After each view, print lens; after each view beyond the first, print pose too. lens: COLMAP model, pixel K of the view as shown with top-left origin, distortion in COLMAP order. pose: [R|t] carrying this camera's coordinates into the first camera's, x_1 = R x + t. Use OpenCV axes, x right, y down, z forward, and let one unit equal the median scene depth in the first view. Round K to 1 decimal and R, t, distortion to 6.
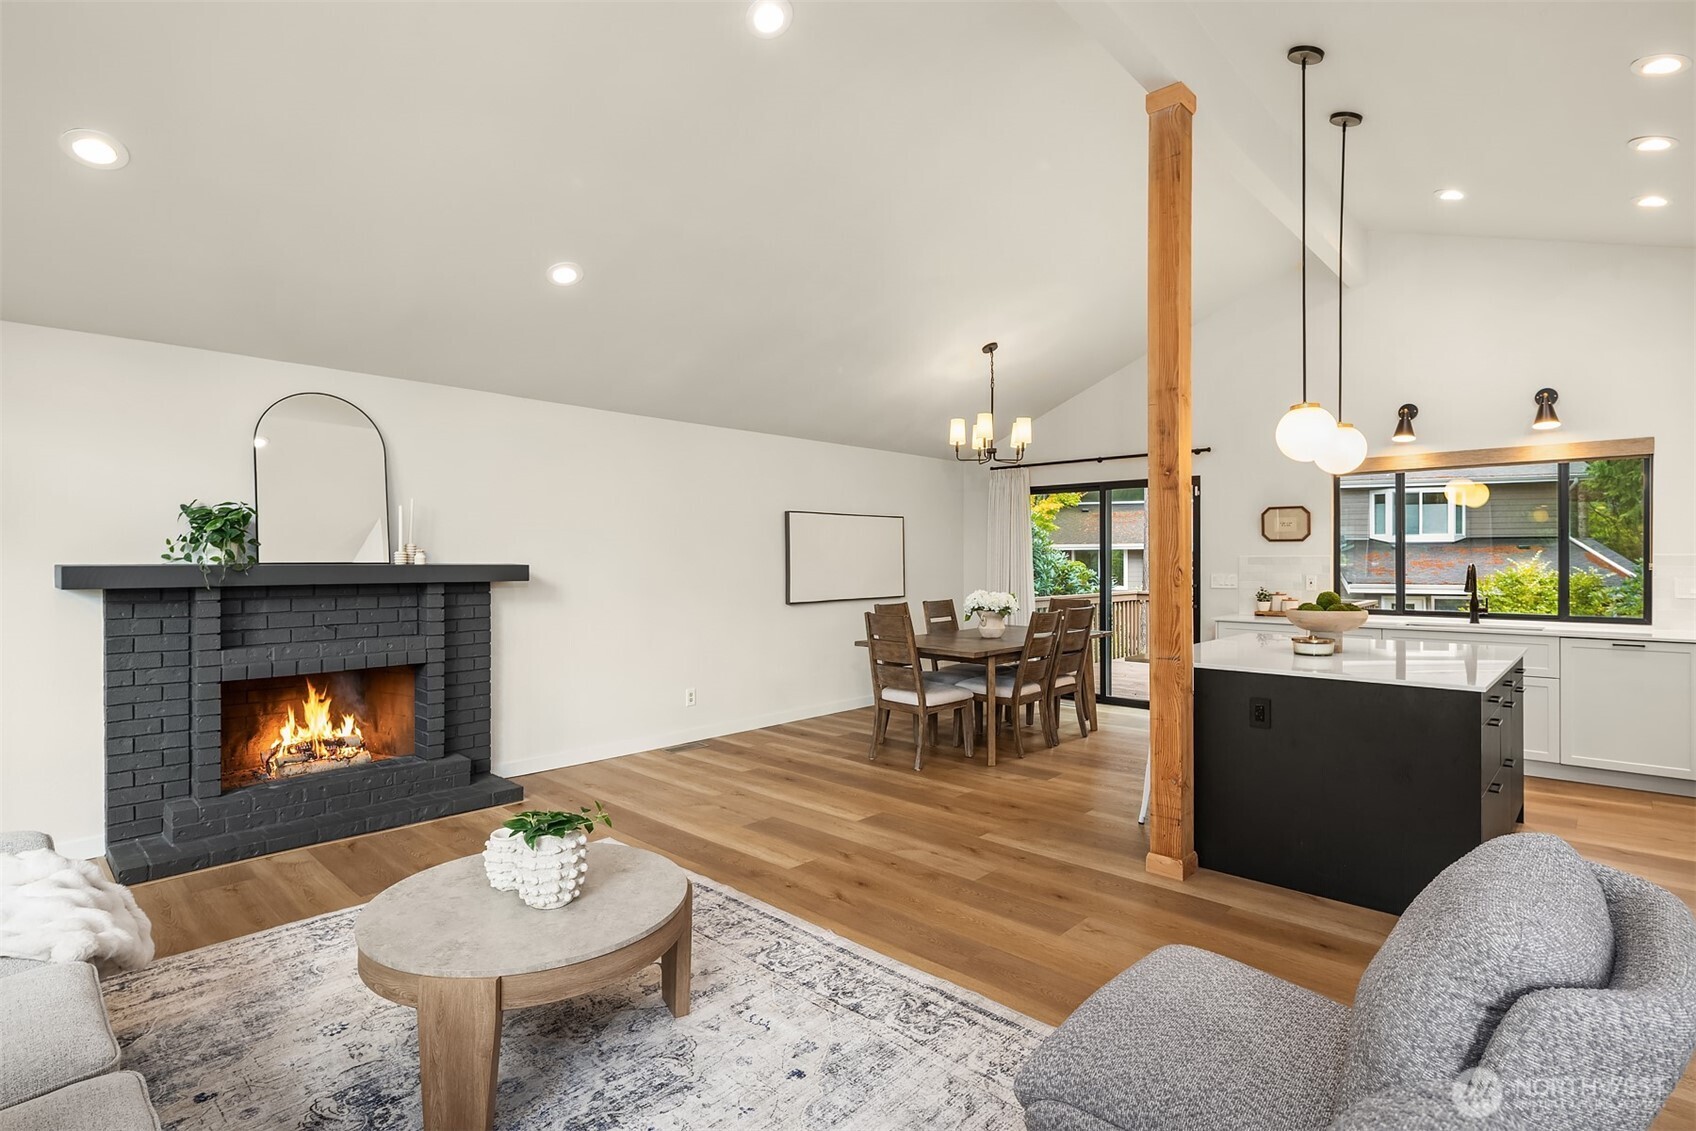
lens RADIAL K [[831.3, 0, 847.8], [0, 831.3, 559.0], [0, 0, 1]] dist [0.001414, -0.002623]
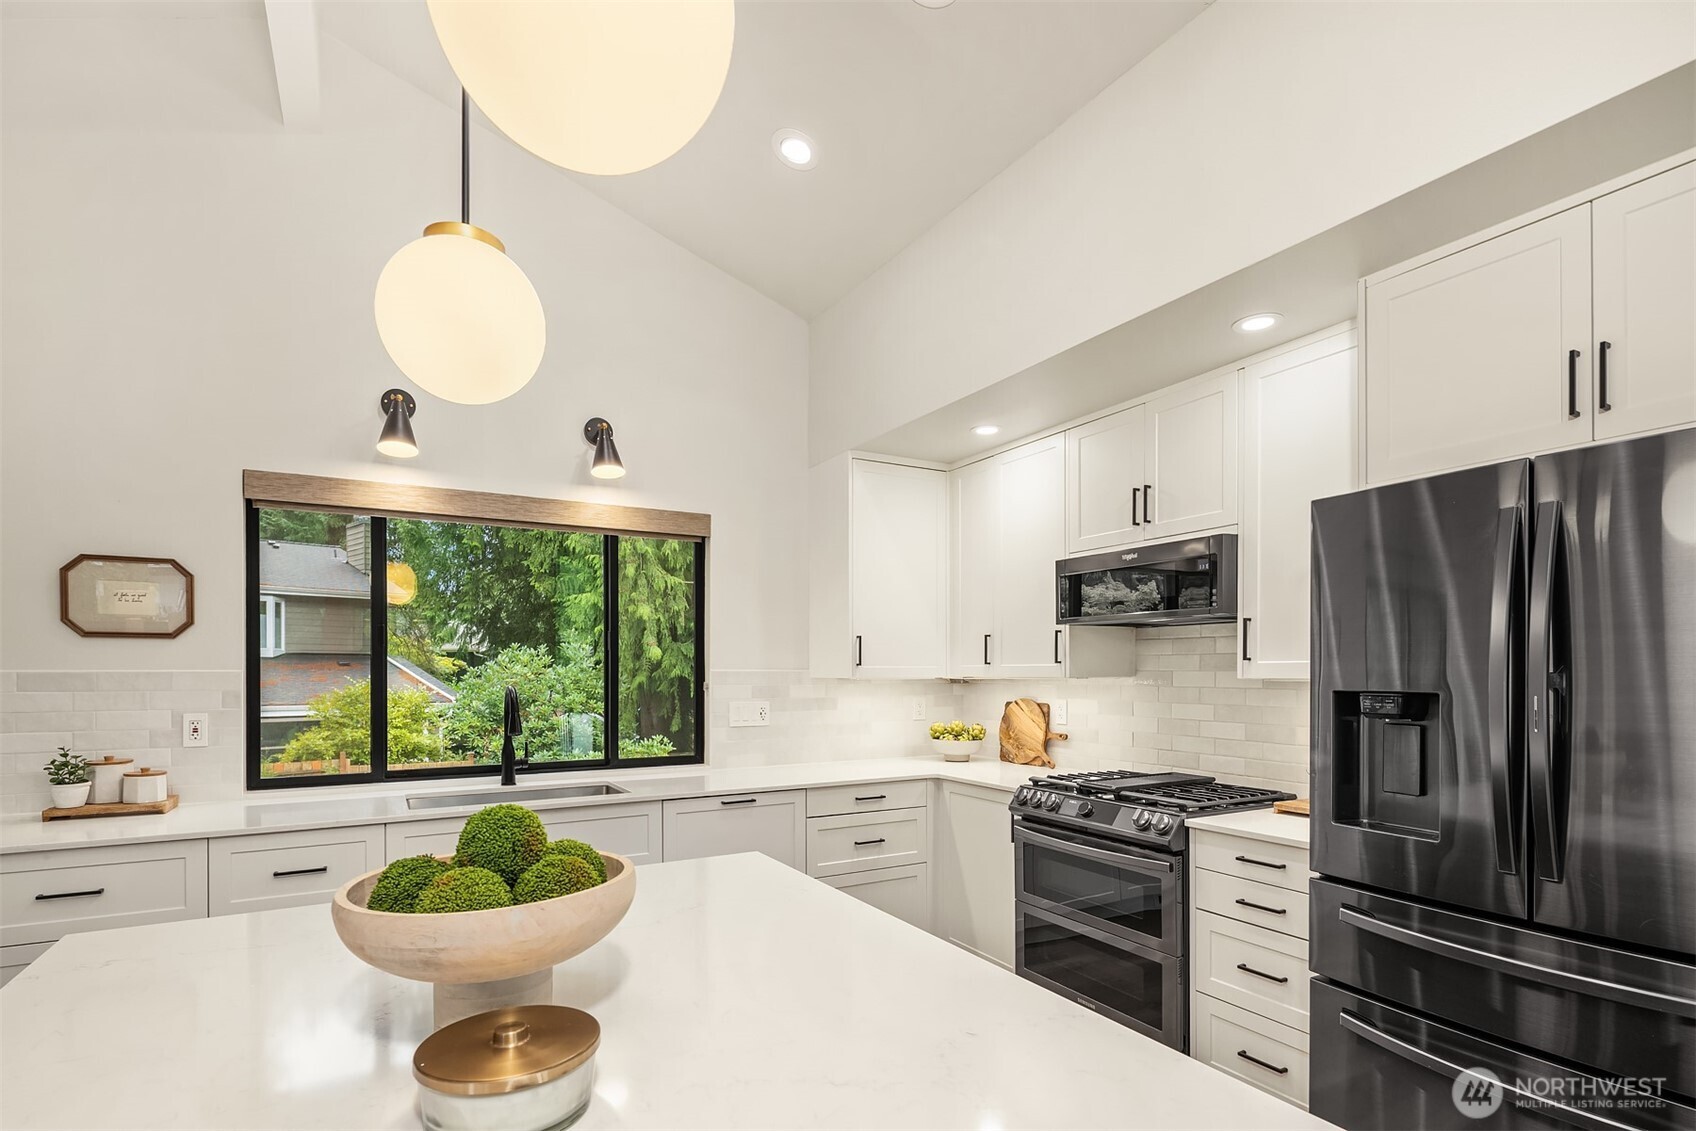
lens RADIAL K [[831.3, 0, 864.4], [0, 831.3, 680.2], [0, 0, 1]] dist [0.001414, -0.002623]
pose [[0.308749, -0.009410, 0.951097, 0.236081], [0.002910, 0.999956, 0.008949, -0.001586], [-0.951139, 0.000005, 0.308763, 0.508453]]
